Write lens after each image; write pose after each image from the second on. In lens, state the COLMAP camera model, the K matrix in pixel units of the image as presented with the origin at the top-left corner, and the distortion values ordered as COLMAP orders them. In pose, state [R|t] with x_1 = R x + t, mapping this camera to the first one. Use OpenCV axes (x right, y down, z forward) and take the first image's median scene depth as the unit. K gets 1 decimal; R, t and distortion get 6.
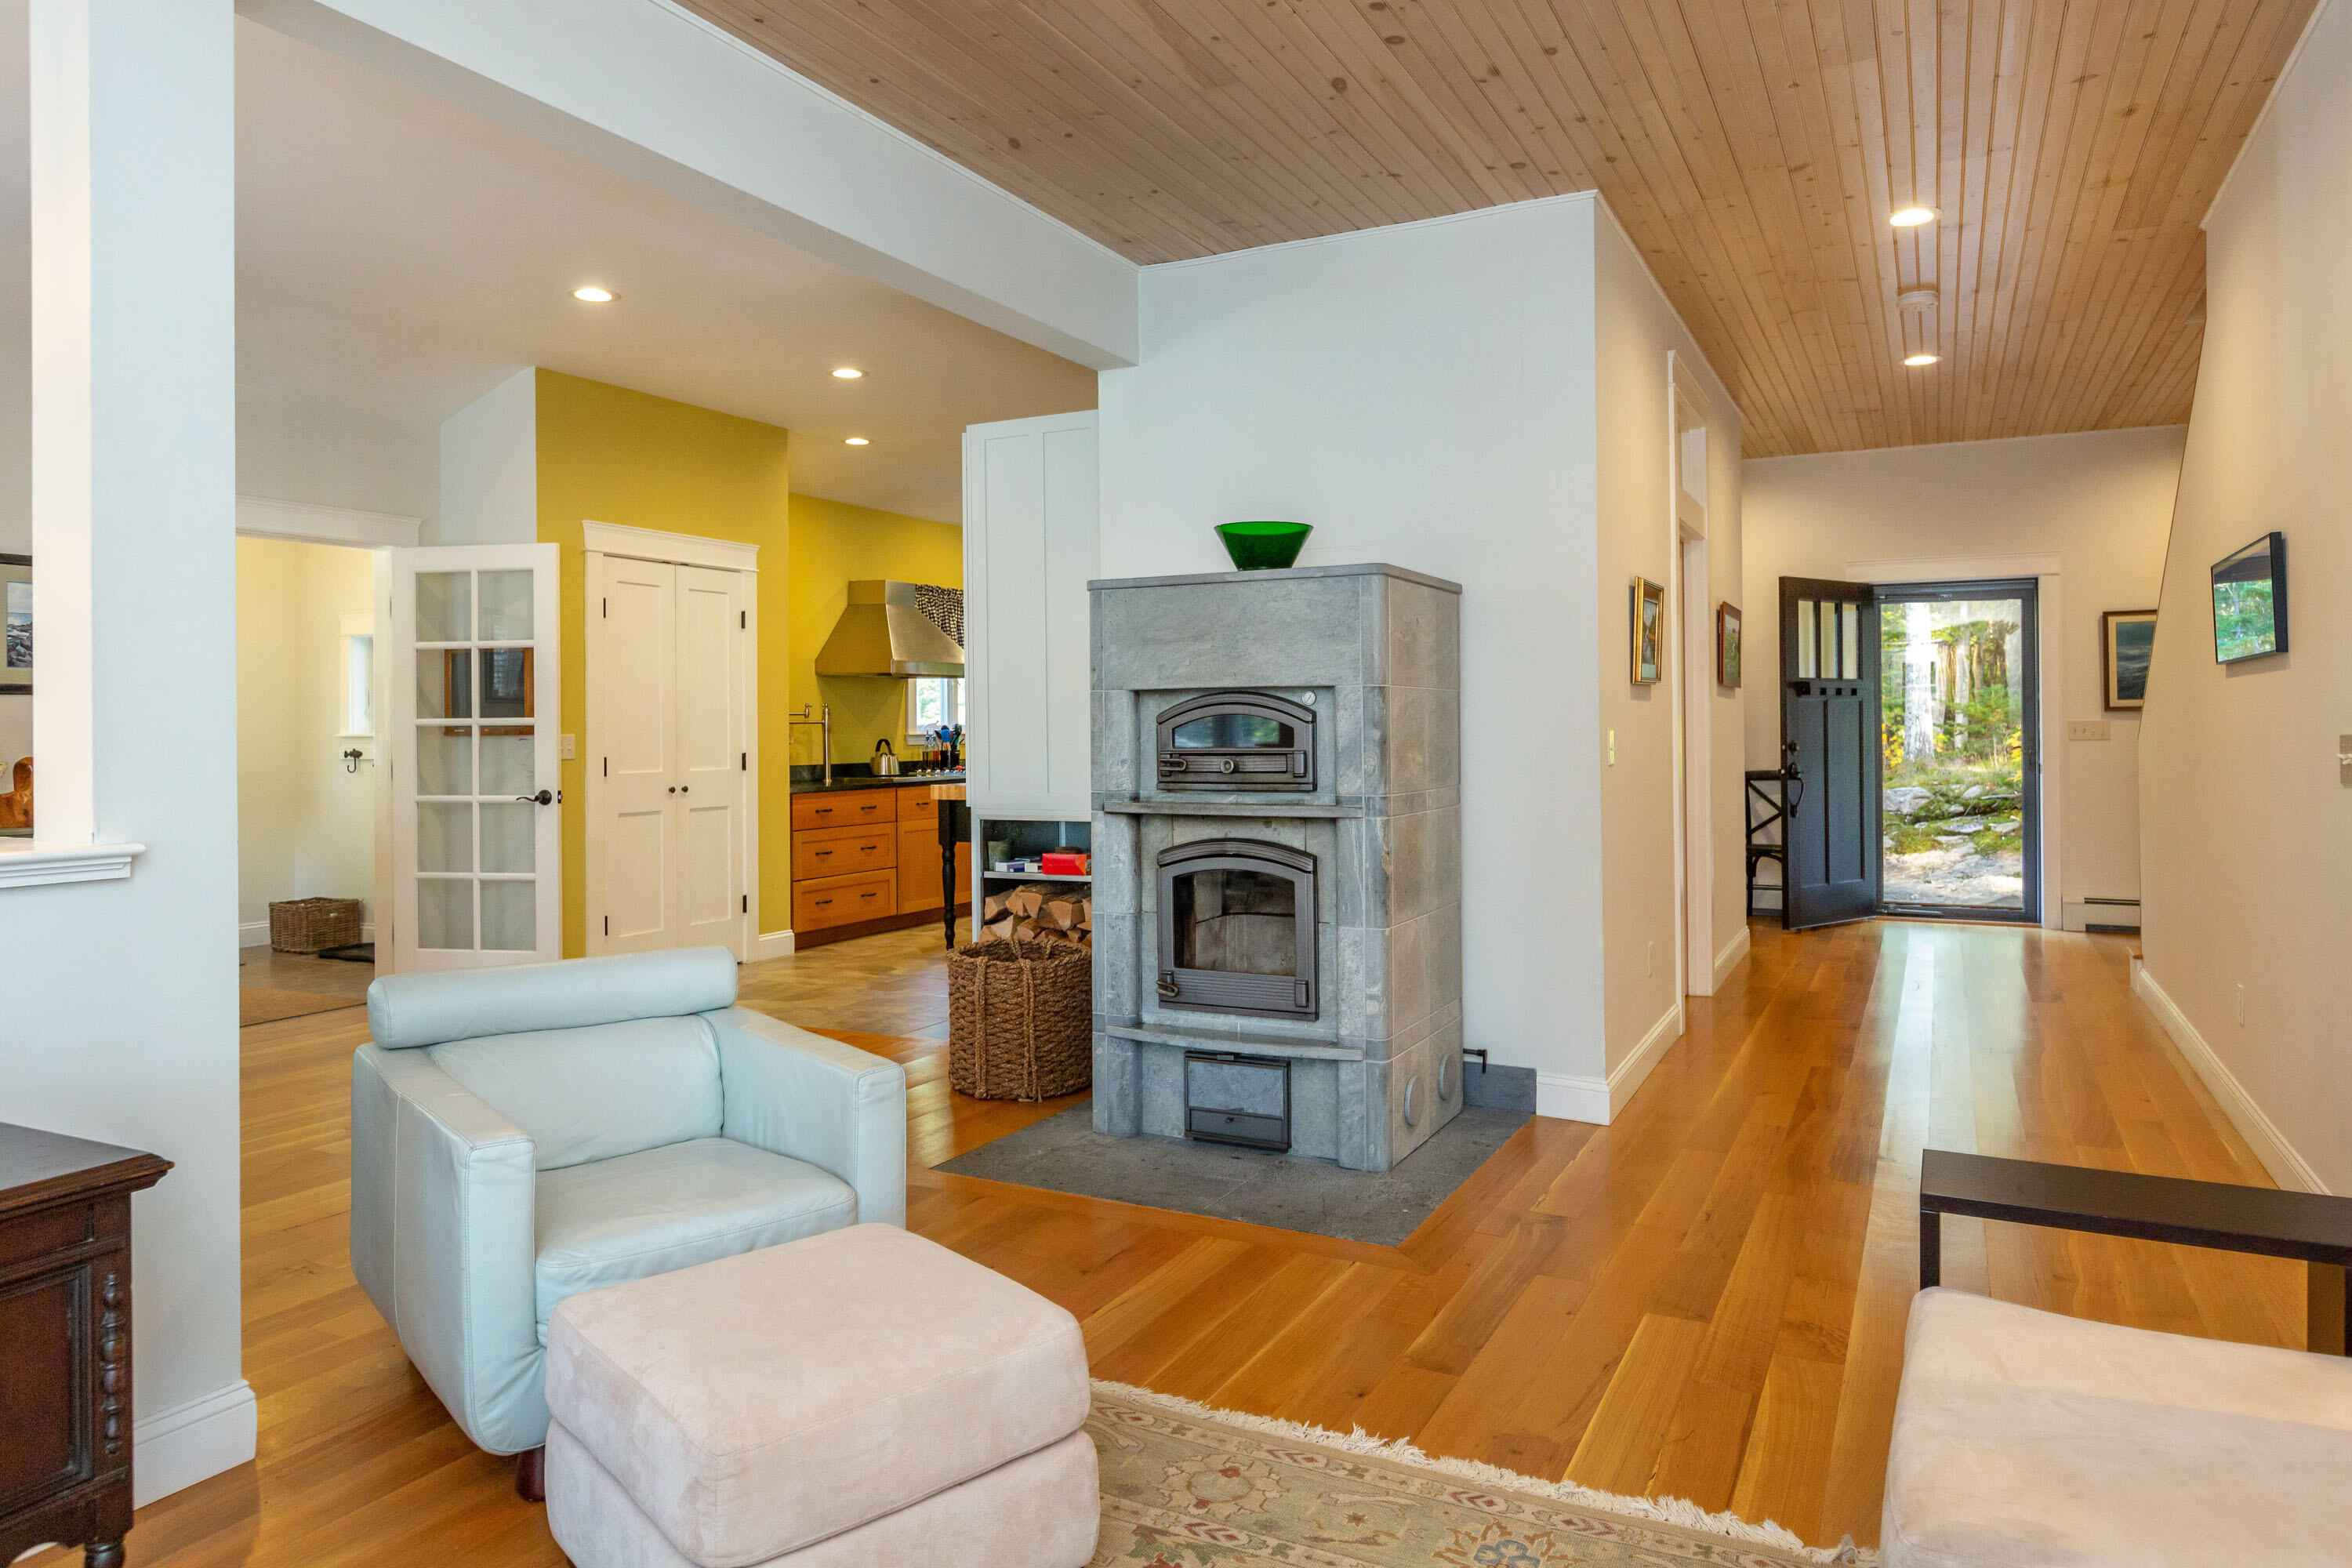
lens RADIAL K [[1493.4, 0, 1175.3], [0, 1493.4, 779.0], [0, 0, 1]] dist [-0.000066, -0.000014]
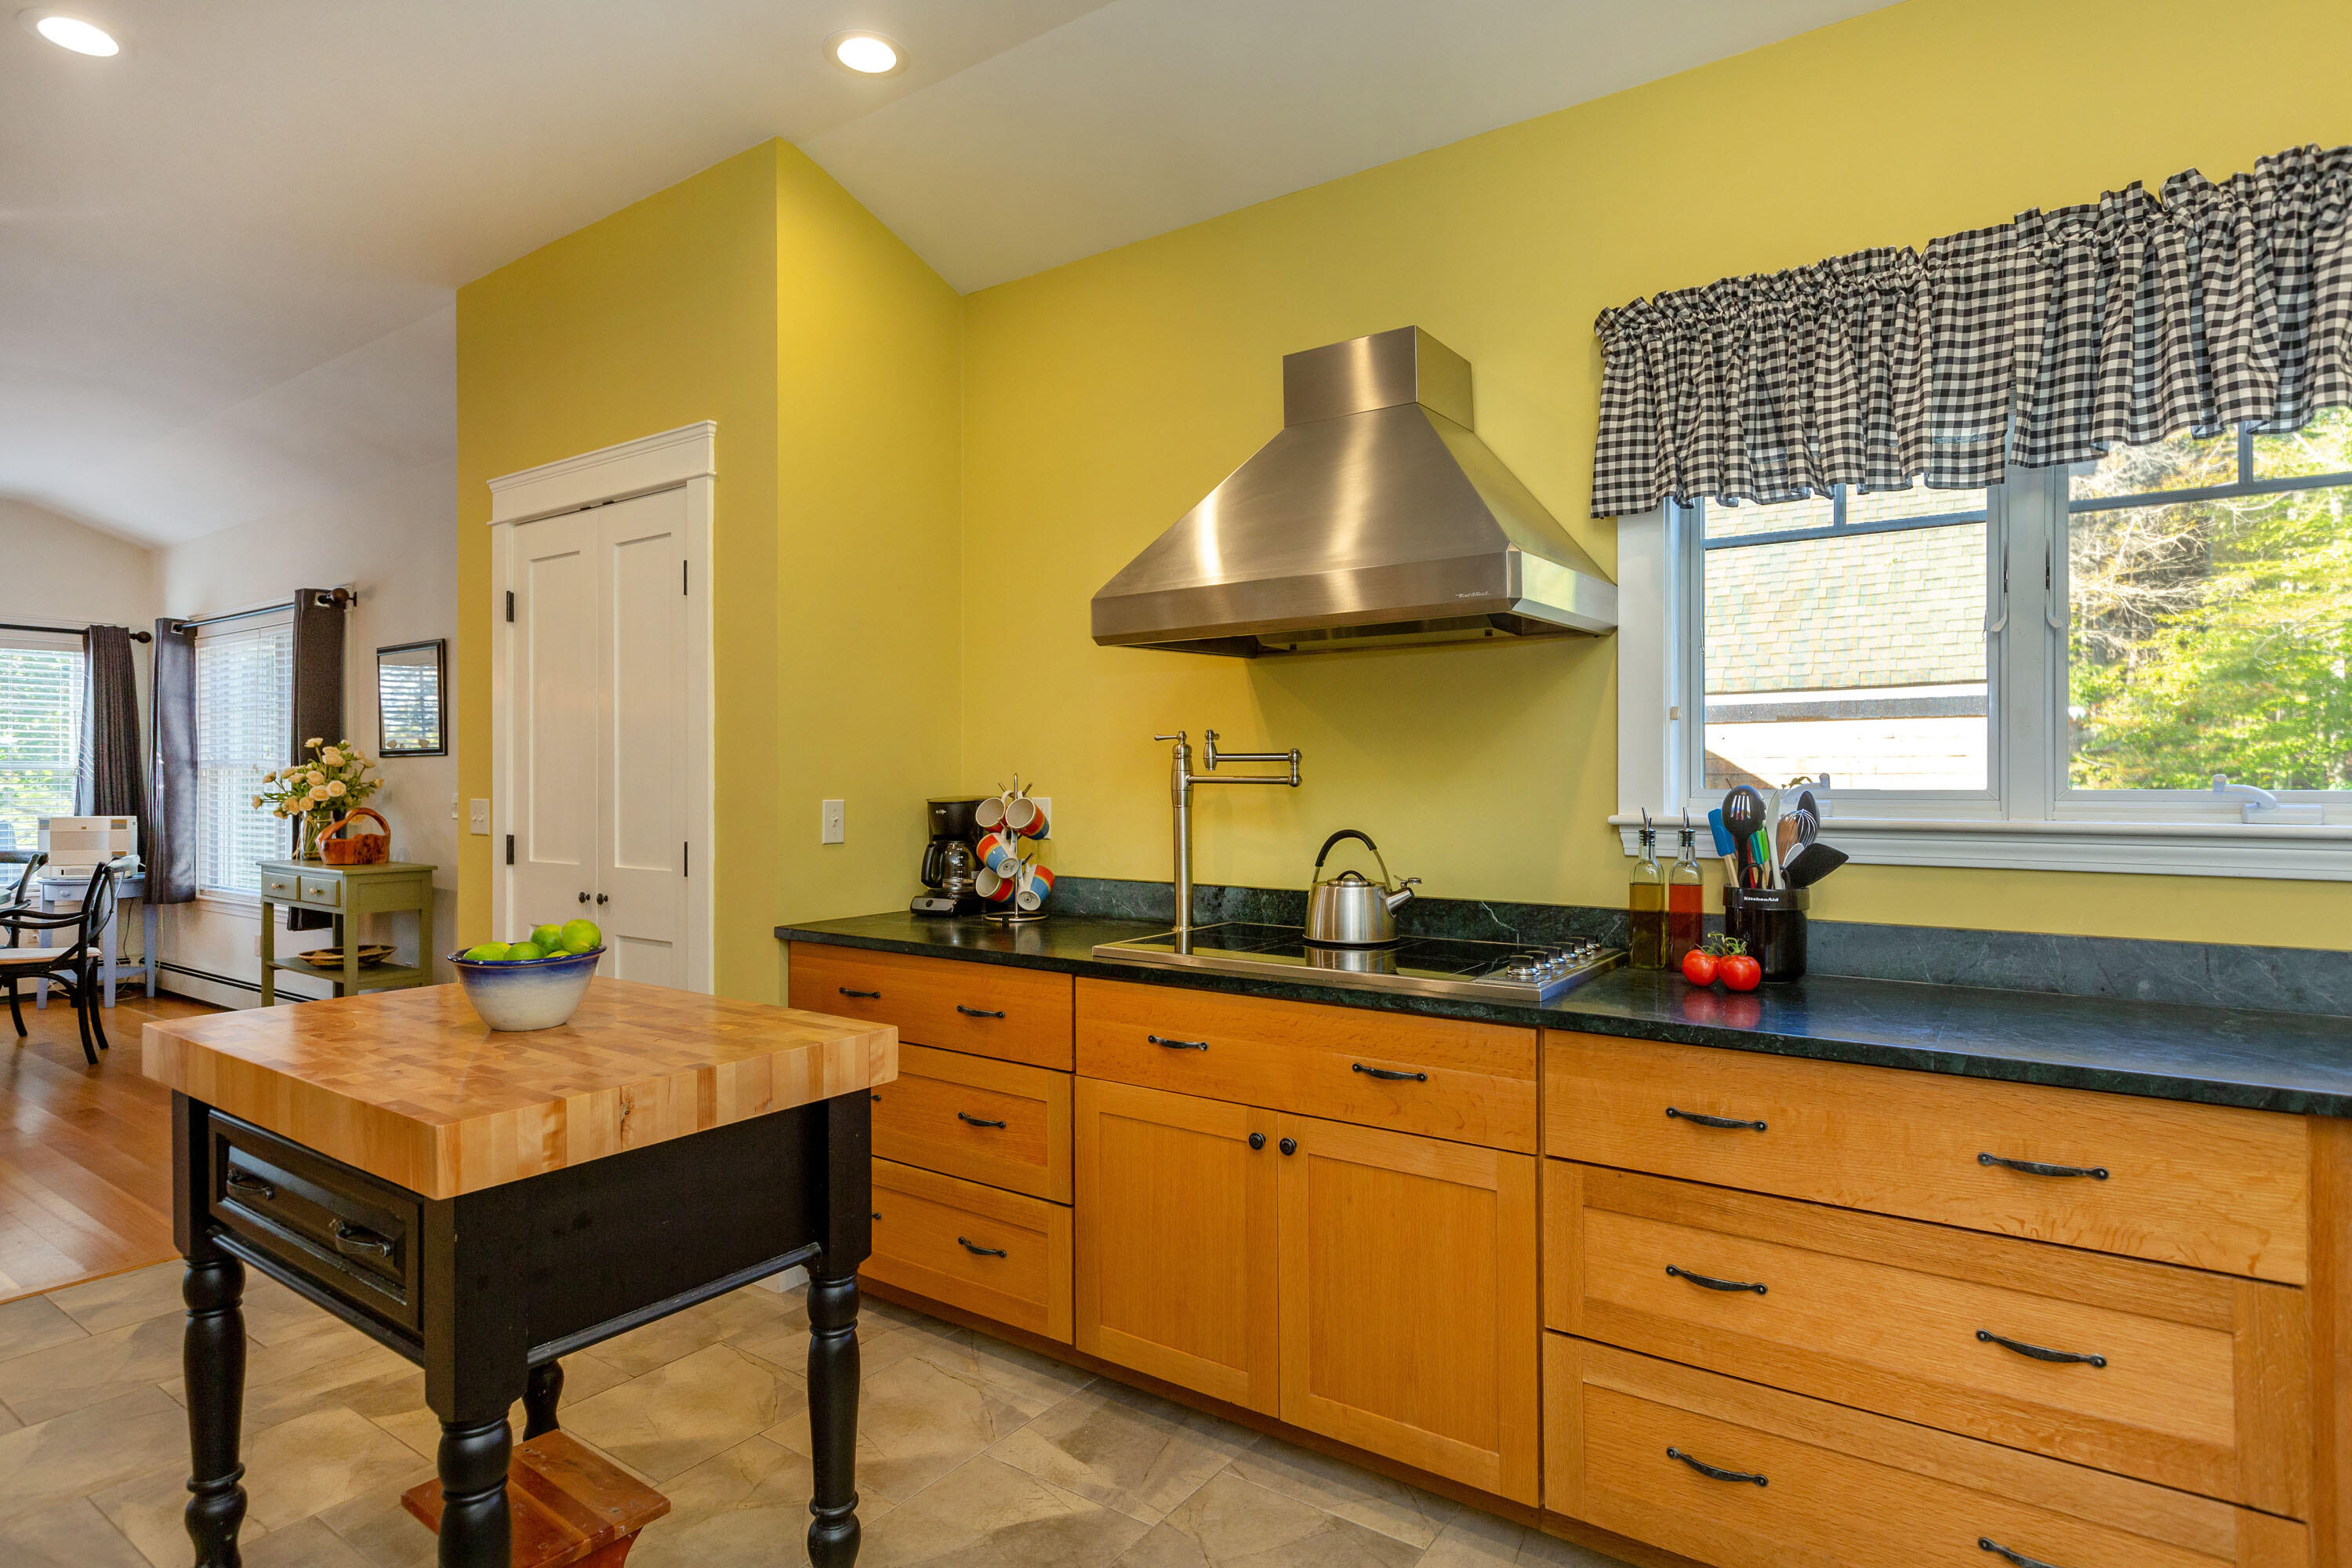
lens RADIAL K [[1257.4, 0, 1176.4], [0, 1257.4, 760.2], [0, 0, 1]] dist [-0.000786, -0.000066]
pose [[-0.148531, 0.009966, -0.988857, 0.092402], [-0.021682, 0.999676, 0.013332, -0.047301], [0.988670, 0.023421, -0.148267, 1.066080]]
